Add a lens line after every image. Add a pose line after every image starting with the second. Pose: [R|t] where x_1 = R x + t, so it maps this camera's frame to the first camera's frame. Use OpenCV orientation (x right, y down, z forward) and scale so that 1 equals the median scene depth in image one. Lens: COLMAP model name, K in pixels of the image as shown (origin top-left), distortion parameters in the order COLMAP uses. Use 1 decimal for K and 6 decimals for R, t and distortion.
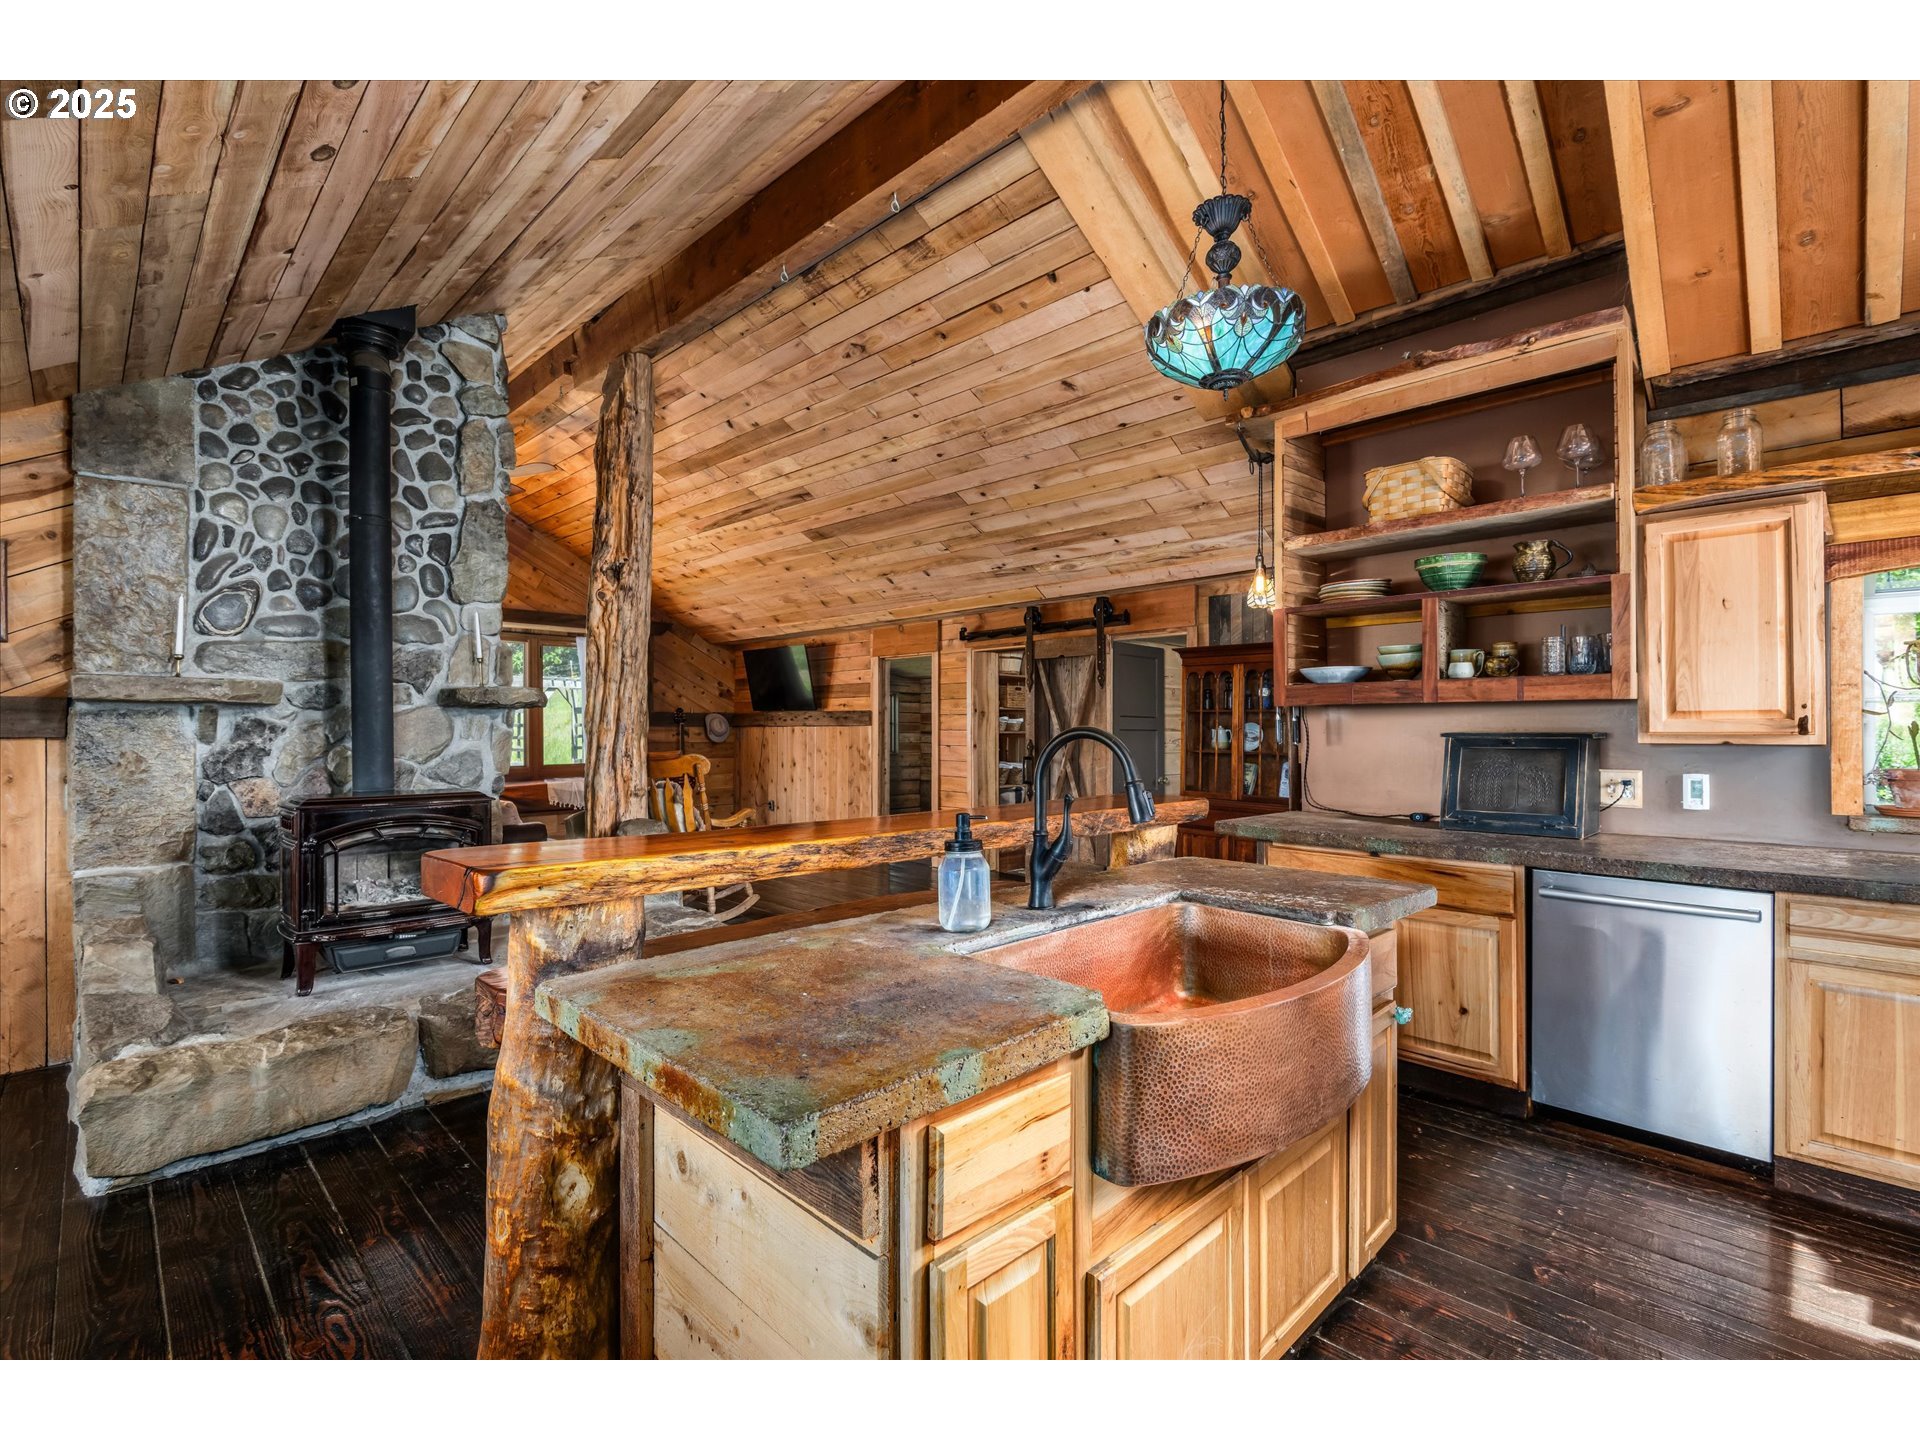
lens RADIAL K [[883.6, 0, 977.6], [0, 883.6, 724.4], [0, 0, 1]] dist [-0.001503, -0.000309]
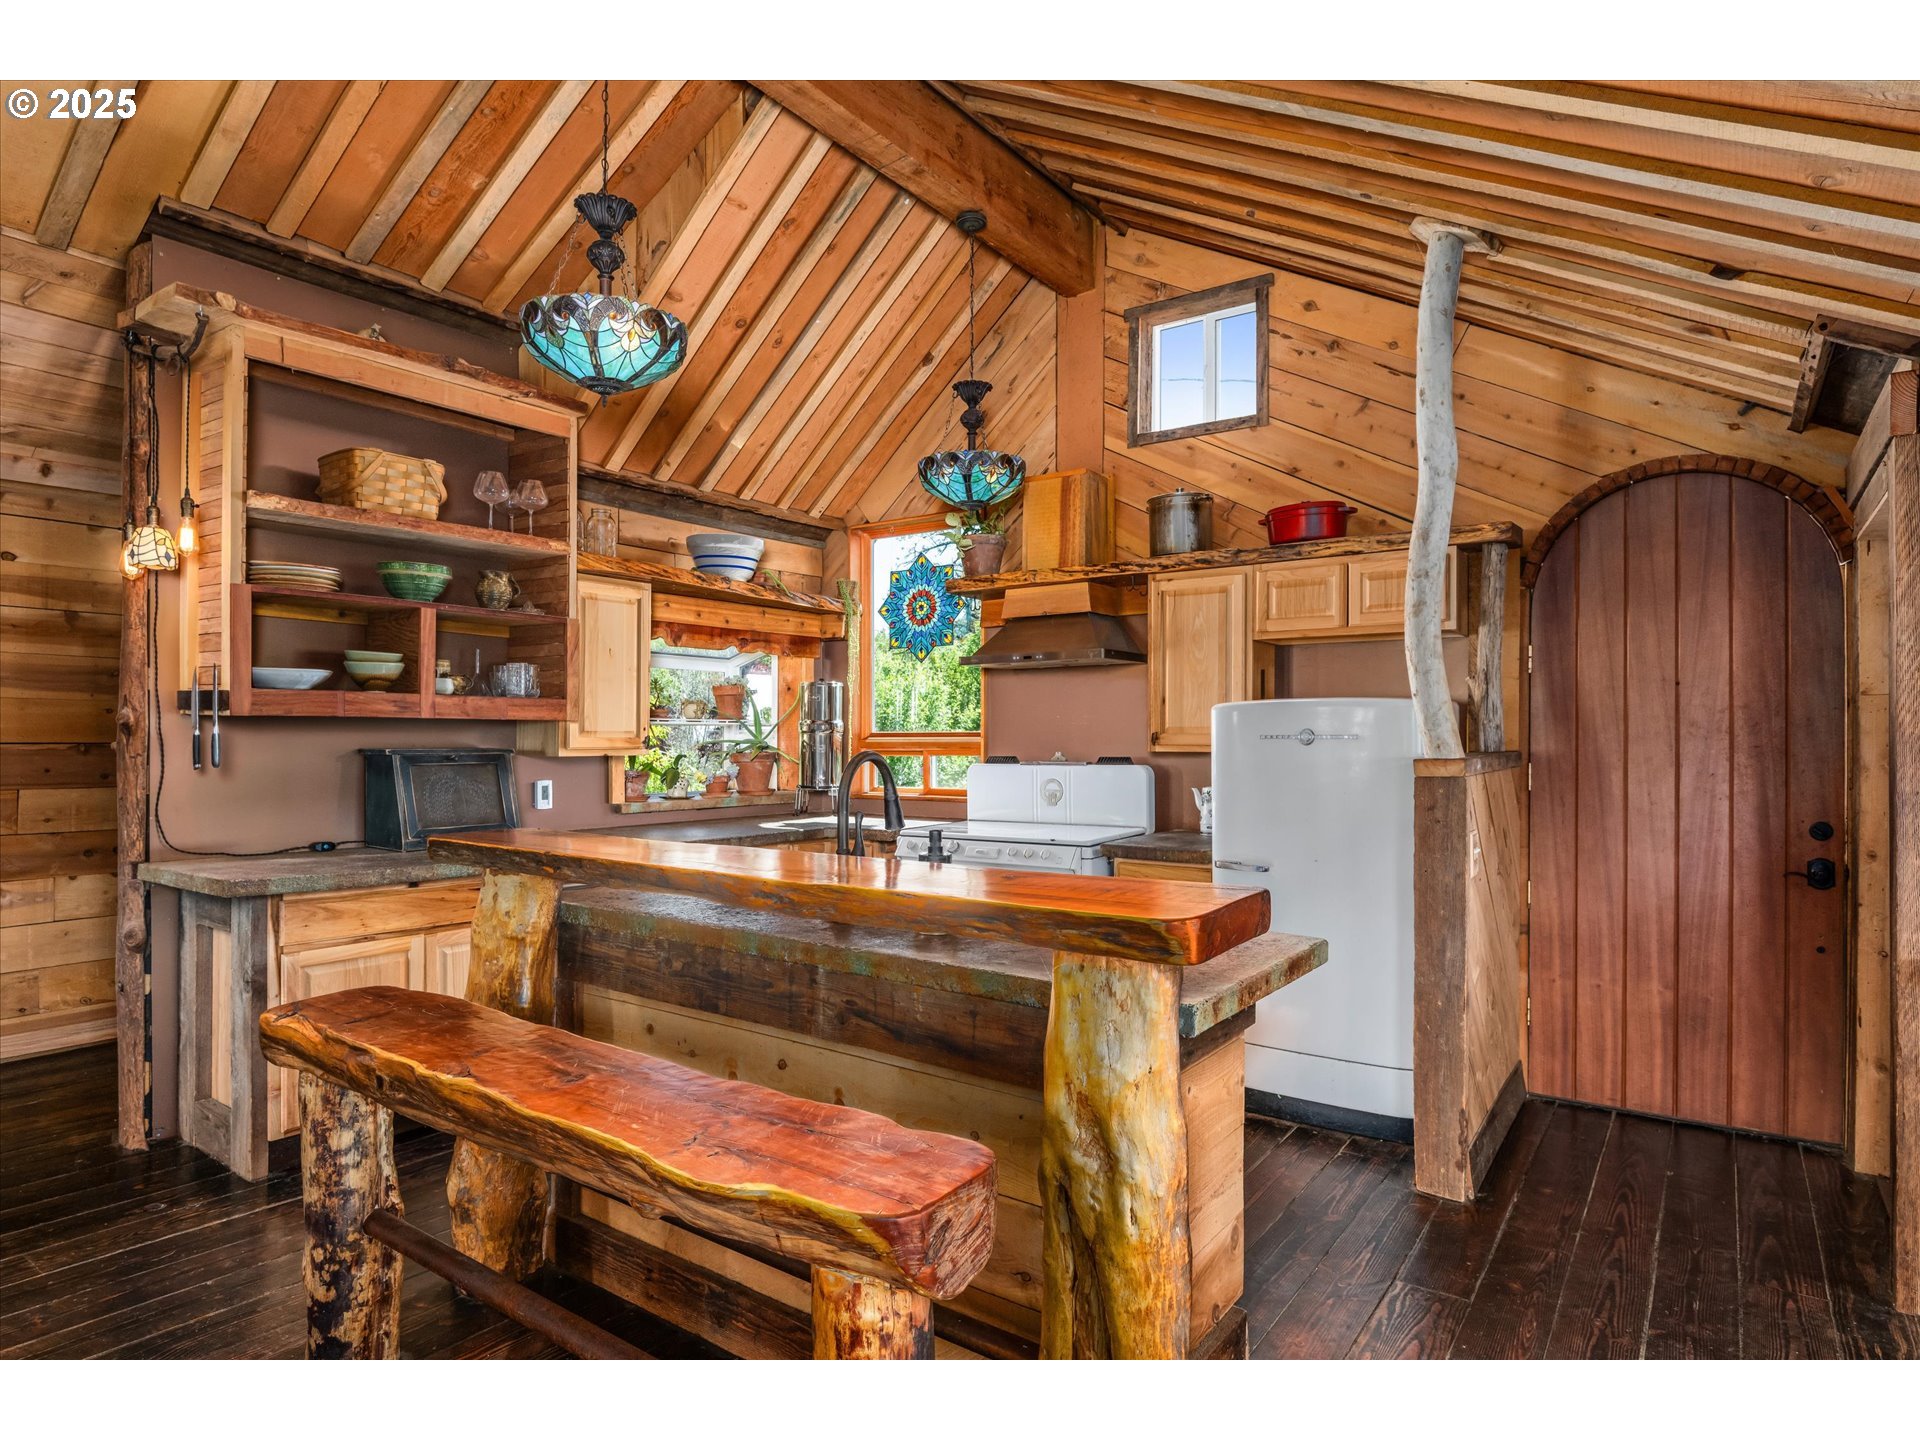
lens RADIAL K [[1057.1, 0, 957.6], [0, 1057.1, 727.0], [0, 0, 1]] dist [0.001986, 0.000134]
pose [[-0.140829, 0.006735, 0.990011, -0.736330], [-0.010706, 0.999908, -0.008325, -0.012567], [-0.989976, -0.011771, -0.140744, 0.634007]]
